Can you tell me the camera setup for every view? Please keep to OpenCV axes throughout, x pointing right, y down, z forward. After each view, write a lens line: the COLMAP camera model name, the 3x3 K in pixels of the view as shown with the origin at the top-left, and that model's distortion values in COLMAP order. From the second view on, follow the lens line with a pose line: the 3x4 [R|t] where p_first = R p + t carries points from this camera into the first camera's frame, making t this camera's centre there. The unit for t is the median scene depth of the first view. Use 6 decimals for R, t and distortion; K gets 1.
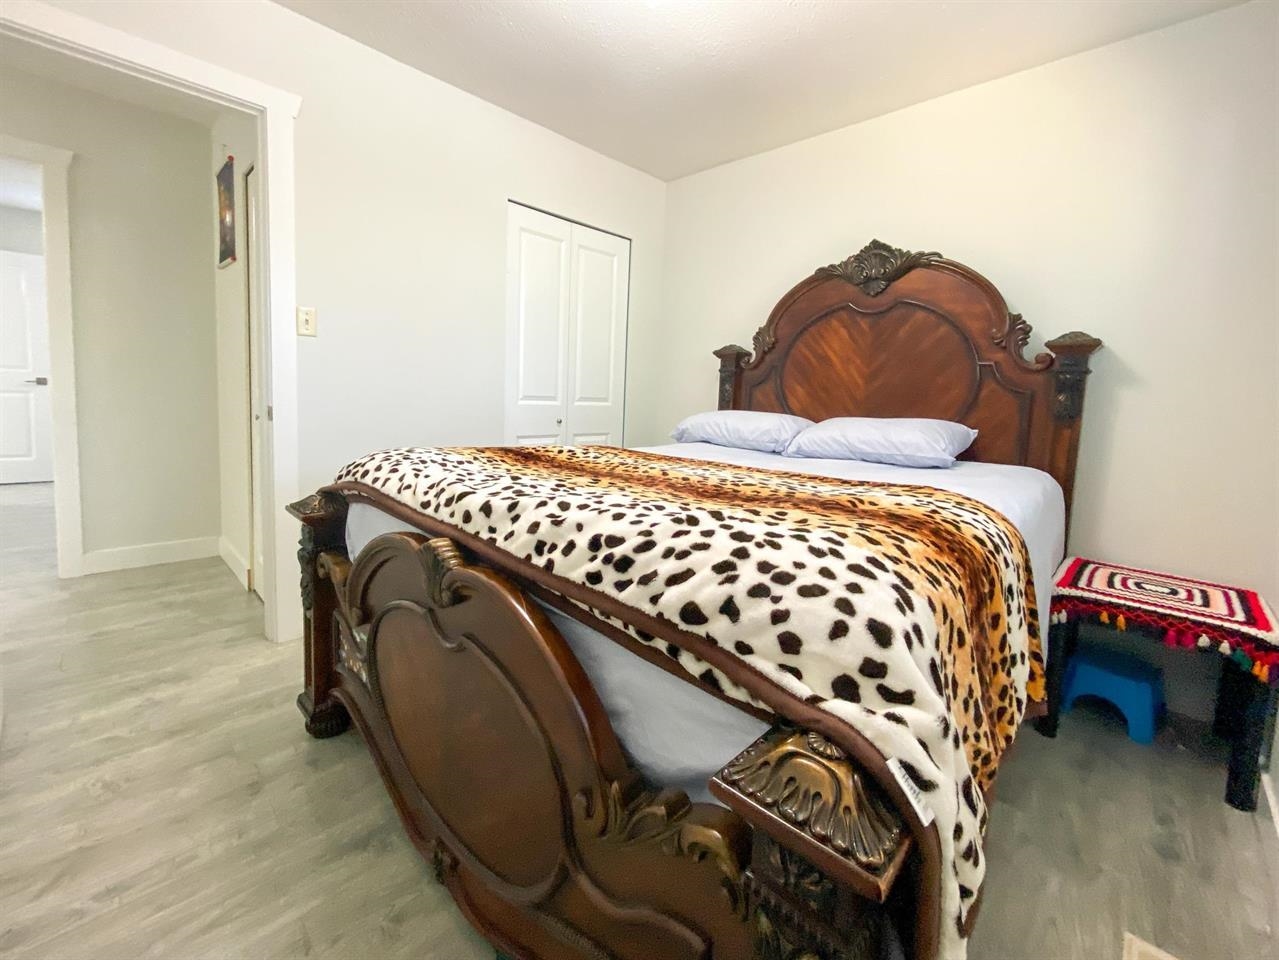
lens RADIAL K [[523.3, 0, 648.9], [0, 523.3, 476.5], [0, 0, 1]] dist [-0.008300, -0.000723]
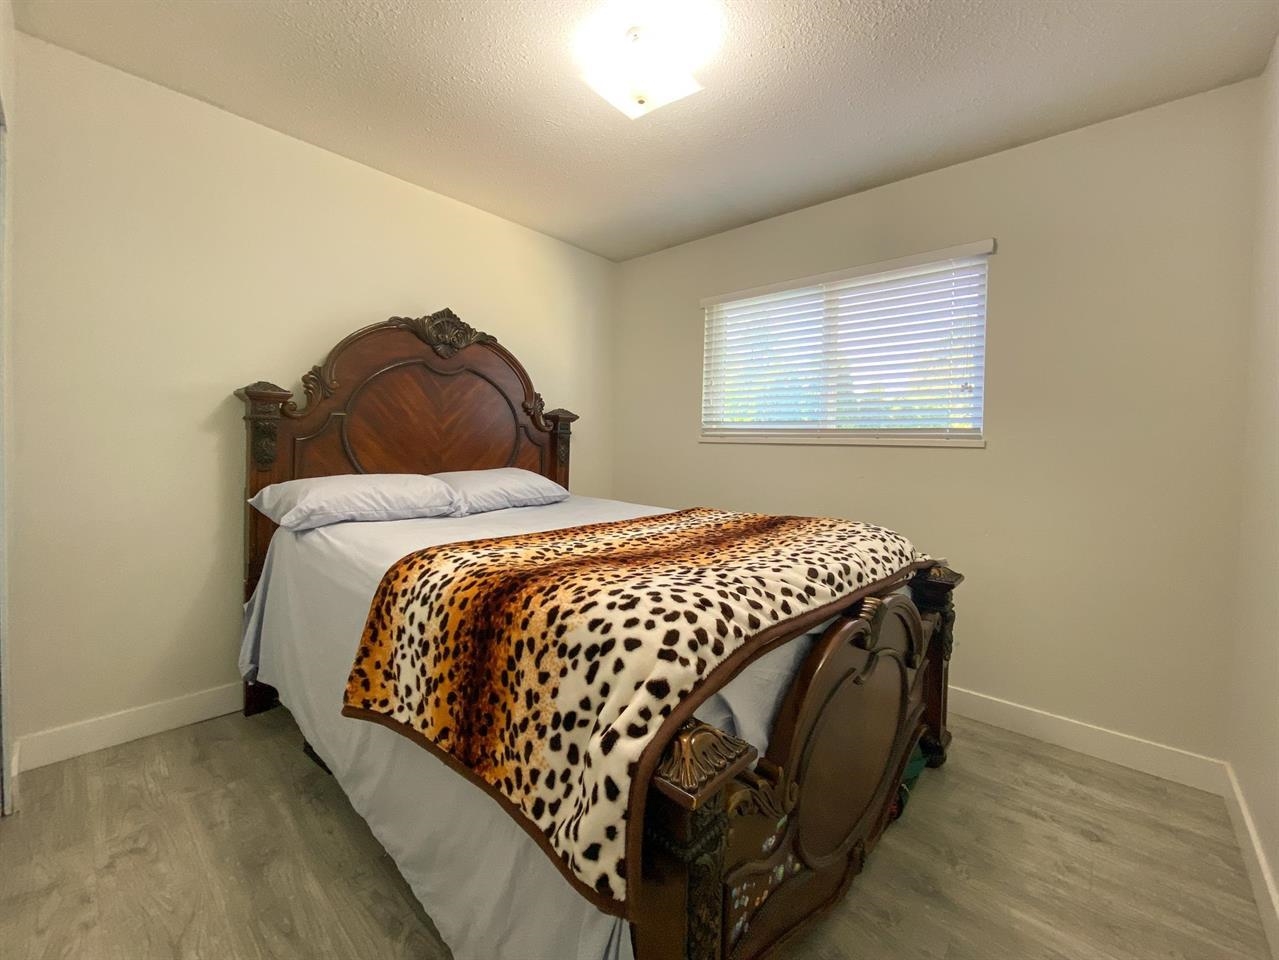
lens RADIAL K [[523.3, 0, 648.9], [0, 523.3, 476.5], [0, 0, 1]] dist [-0.008300, -0.000723]
pose [[-0.025753, -0.104452, 0.994196, -0.731286], [0.122847, 0.986658, 0.106842, -0.177614], [-0.992091, 0.124886, -0.012578, 0.659201]]
